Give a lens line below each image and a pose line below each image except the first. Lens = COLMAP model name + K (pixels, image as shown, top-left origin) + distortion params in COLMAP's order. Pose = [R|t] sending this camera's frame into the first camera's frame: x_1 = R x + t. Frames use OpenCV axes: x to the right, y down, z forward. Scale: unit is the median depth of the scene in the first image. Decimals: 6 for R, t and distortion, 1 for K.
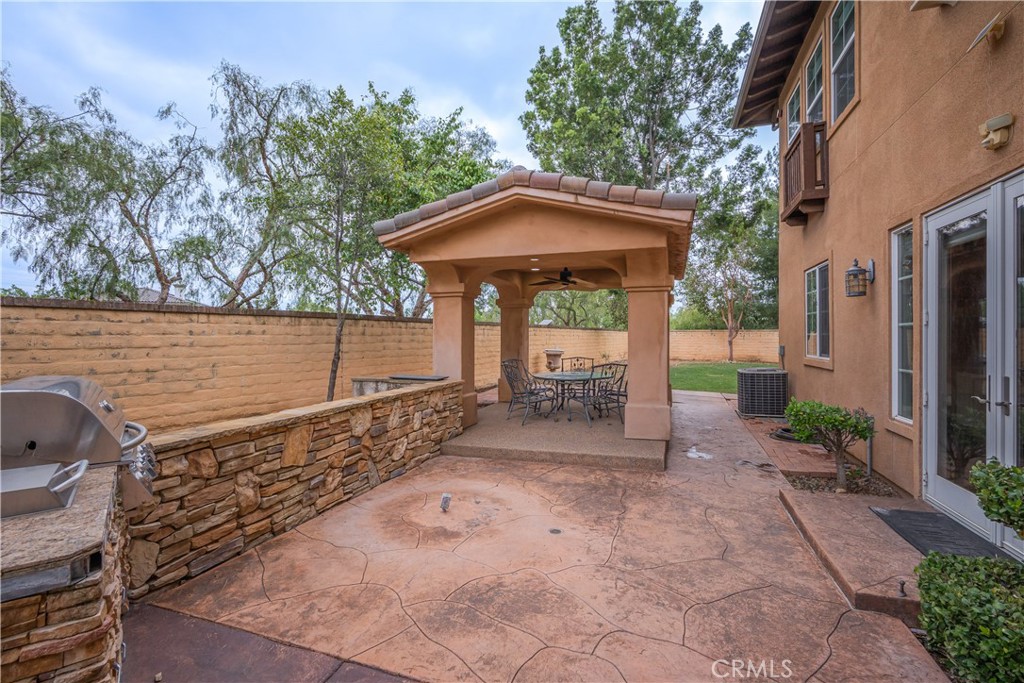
lens RADIAL K [[462.7, 0, 515.0], [0, 462.7, 333.5], [0, 0, 1]] dist [0.027327, 0.000041]
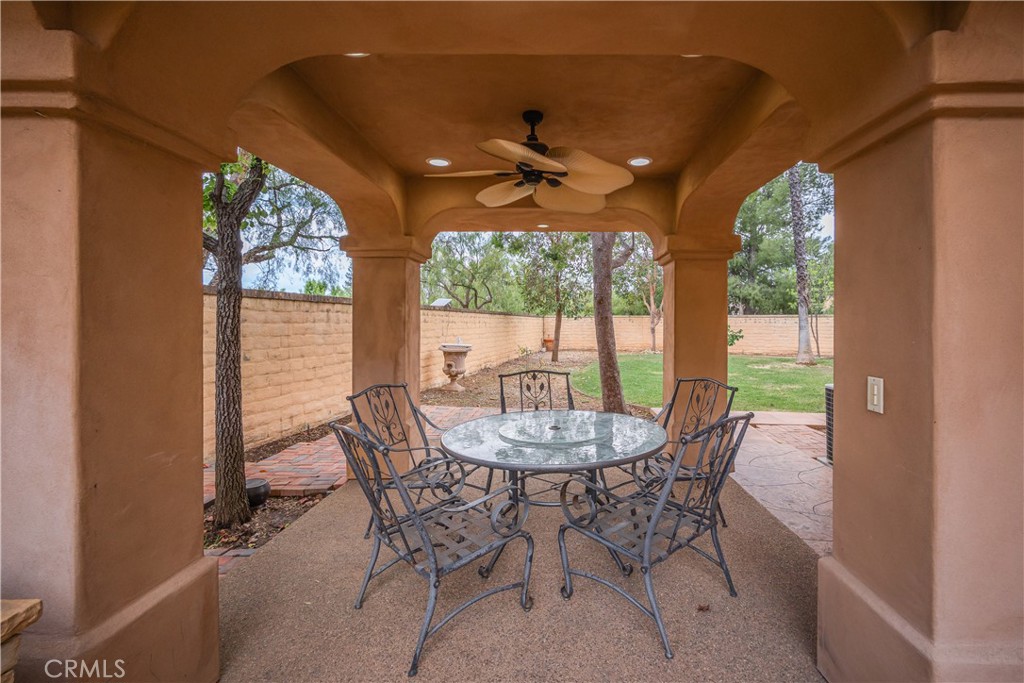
lens RADIAL K [[462.5, 0, 532.7], [0, 462.5, 320.3], [0, 0, 1]] dist [-0.000583, -0.000050]
pose [[0.958707, 0.000196, 0.284396, 0.004002], [-0.000686, 0.999998, 0.001623, 0.000446], [-0.284395, -0.001751, 0.958706, 0.337606]]
